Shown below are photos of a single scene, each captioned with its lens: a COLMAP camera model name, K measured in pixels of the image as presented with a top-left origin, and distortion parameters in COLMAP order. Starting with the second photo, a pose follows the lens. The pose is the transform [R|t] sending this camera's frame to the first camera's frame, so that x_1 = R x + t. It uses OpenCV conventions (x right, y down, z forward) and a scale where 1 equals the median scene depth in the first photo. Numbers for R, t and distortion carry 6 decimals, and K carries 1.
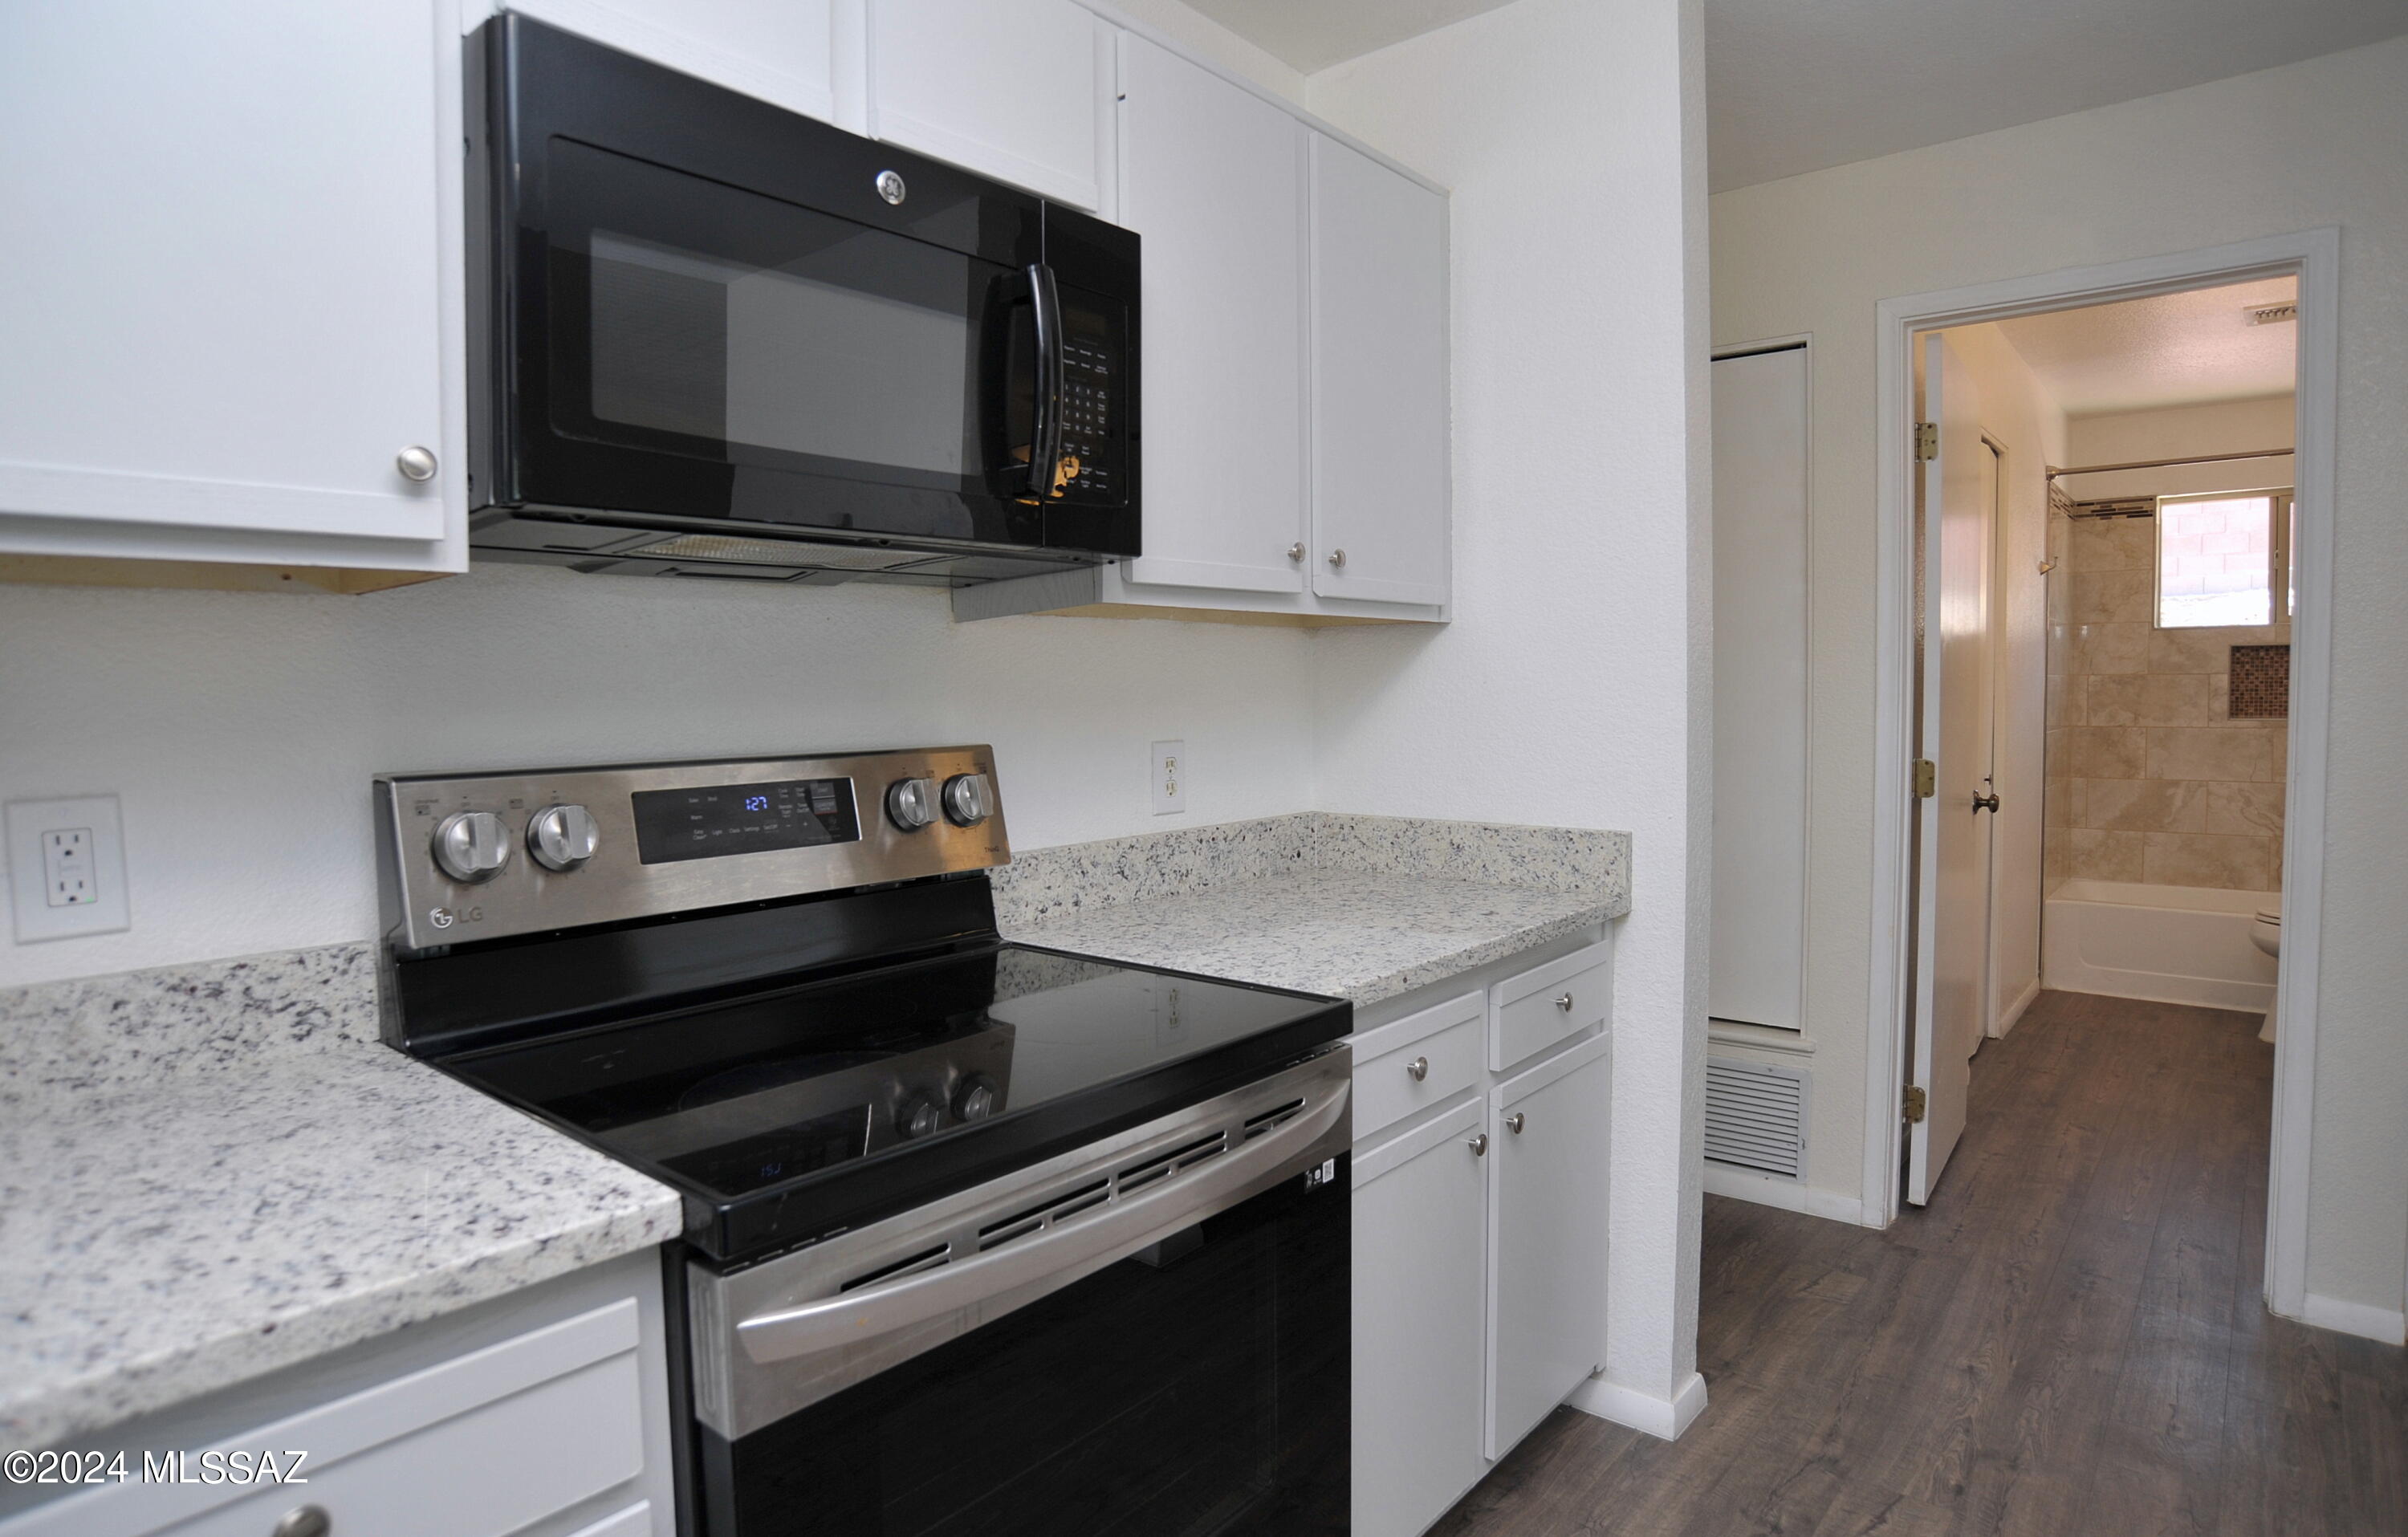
lens RADIAL K [[1322.5, 0, 1233.3], [0, 1322.5, 753.1], [0, 0, 1]] dist [-0.100730, 0.048006]
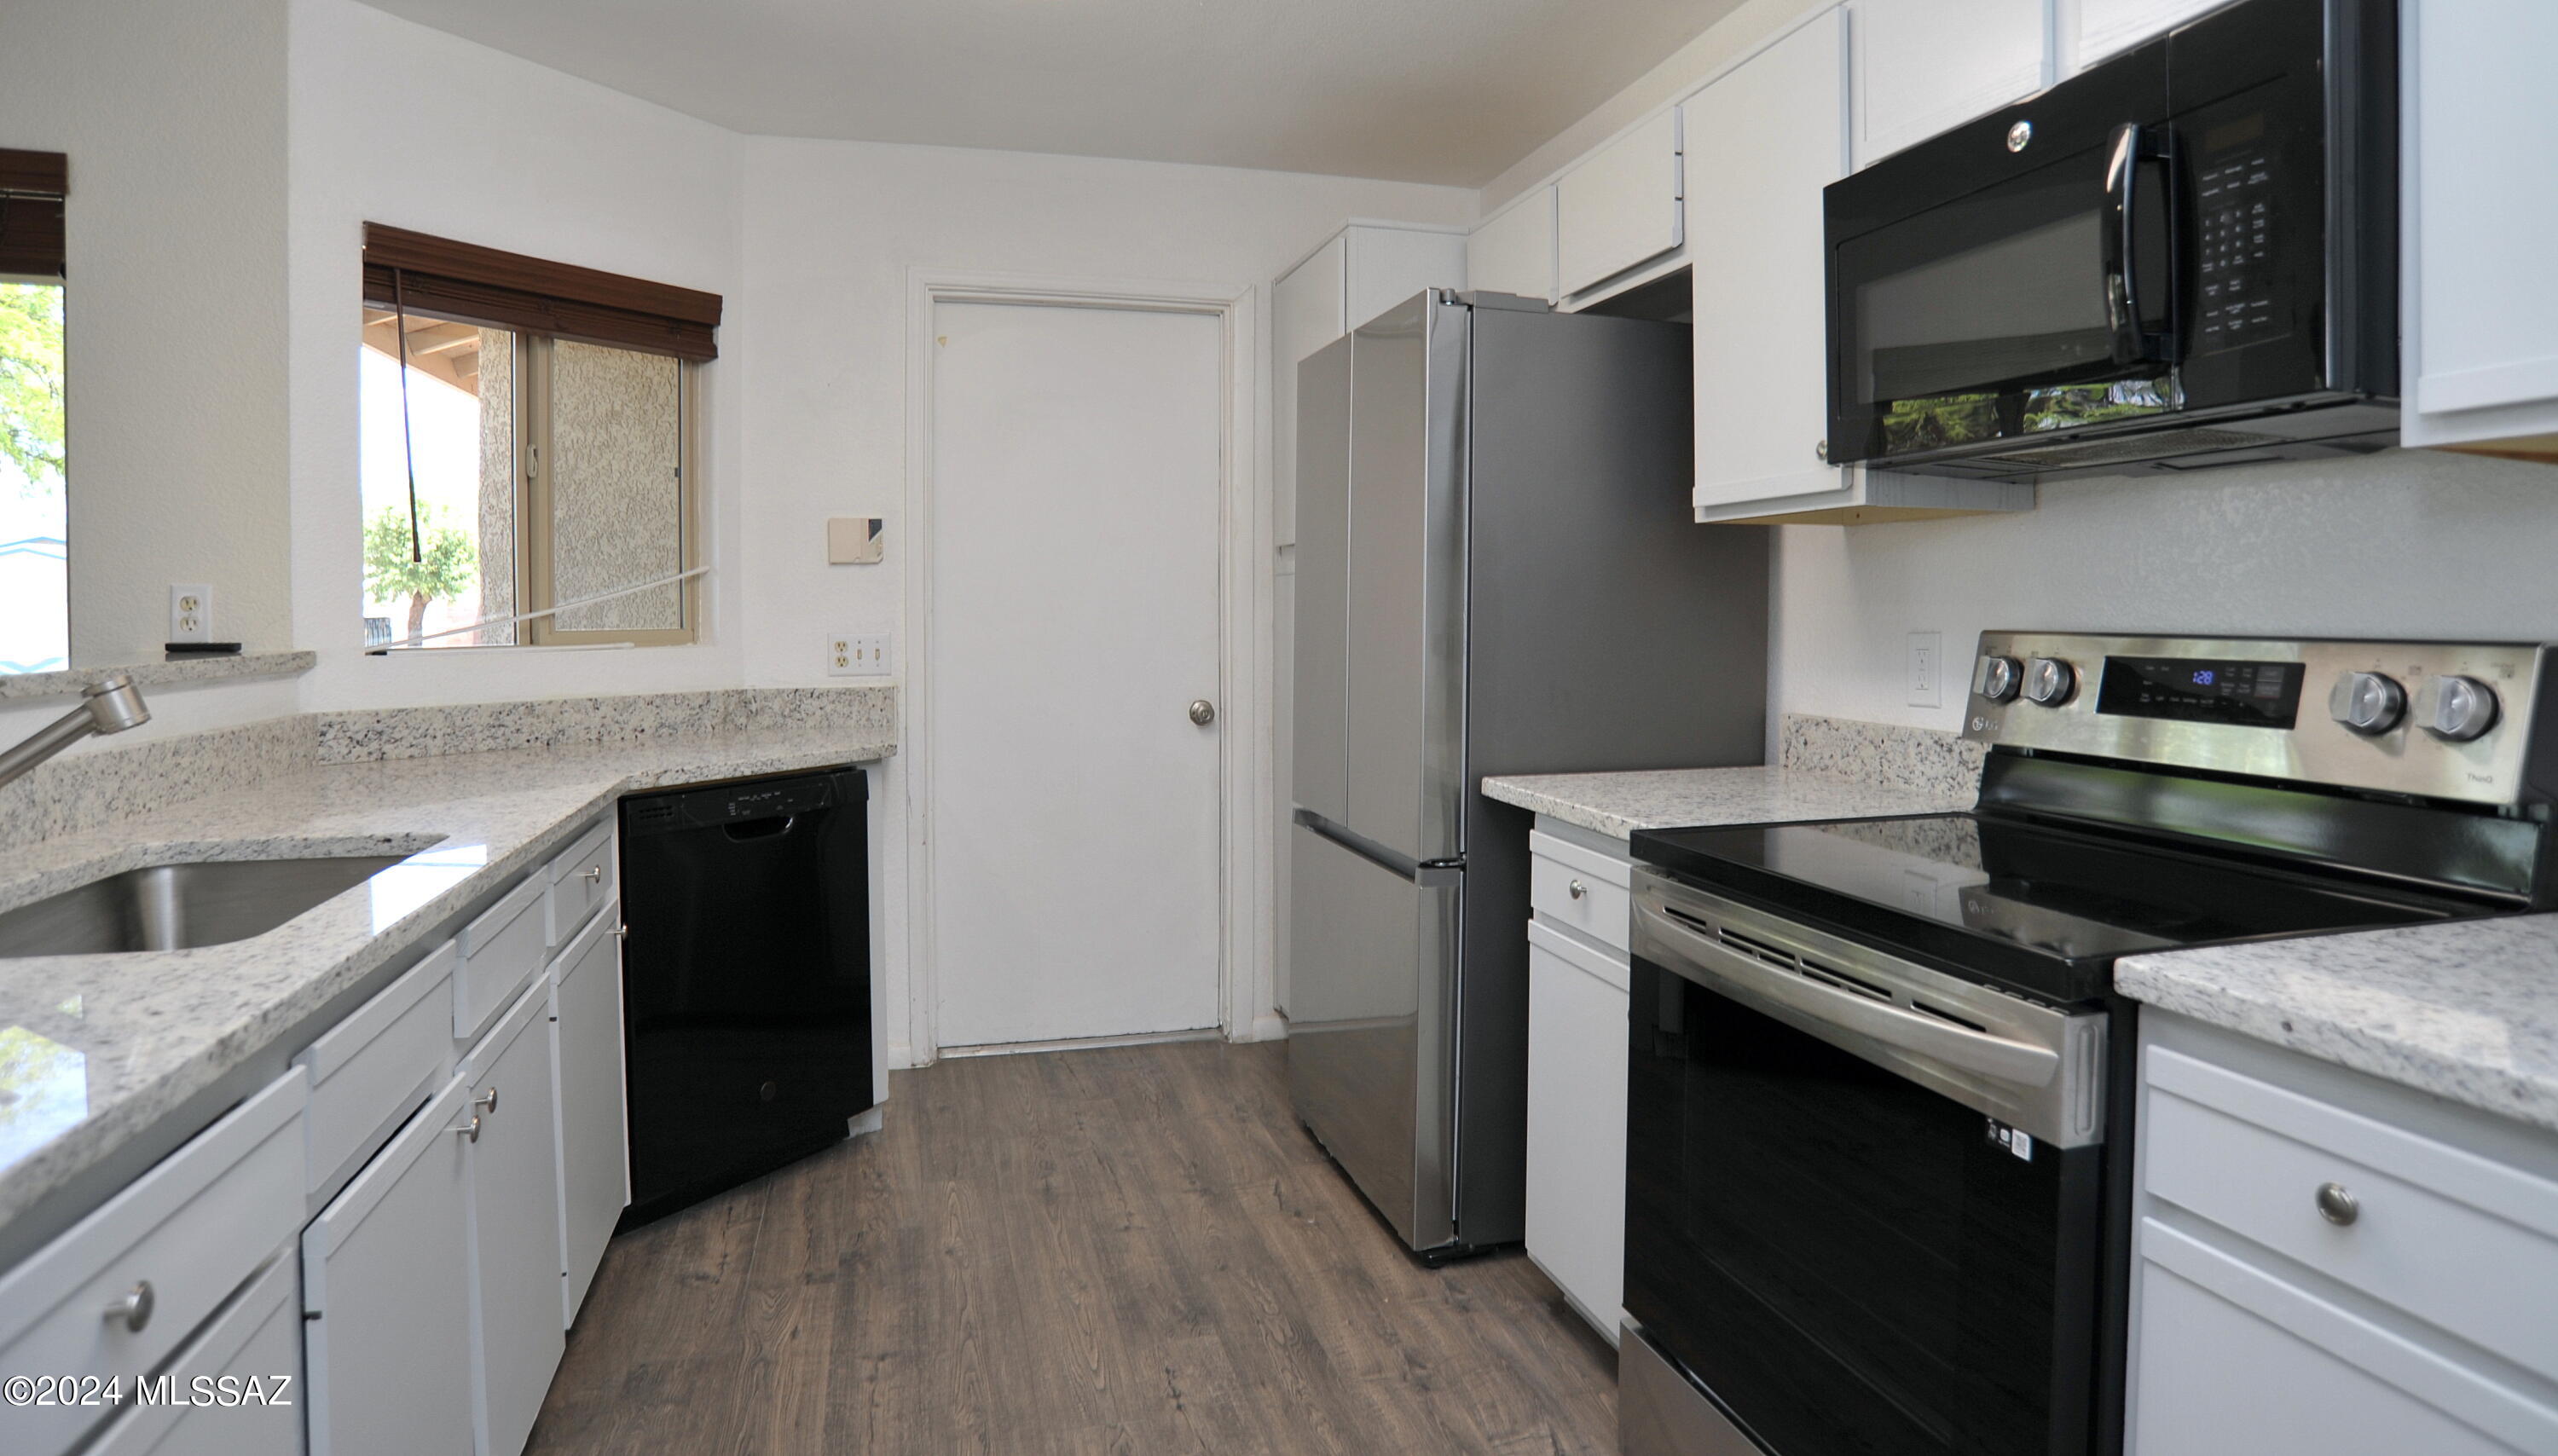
lens RADIAL K [[1454.0, 0, 1311.2], [0, 1454.0, 653.4], [0, 0, 1]] dist [-0.099249, 0.059811]
pose [[-0.560743, 0.037539, -0.827139, 0.764382], [-0.034908, 0.997012, 0.068913, -0.027212], [0.827254, 0.067516, -0.557757, 0.801963]]
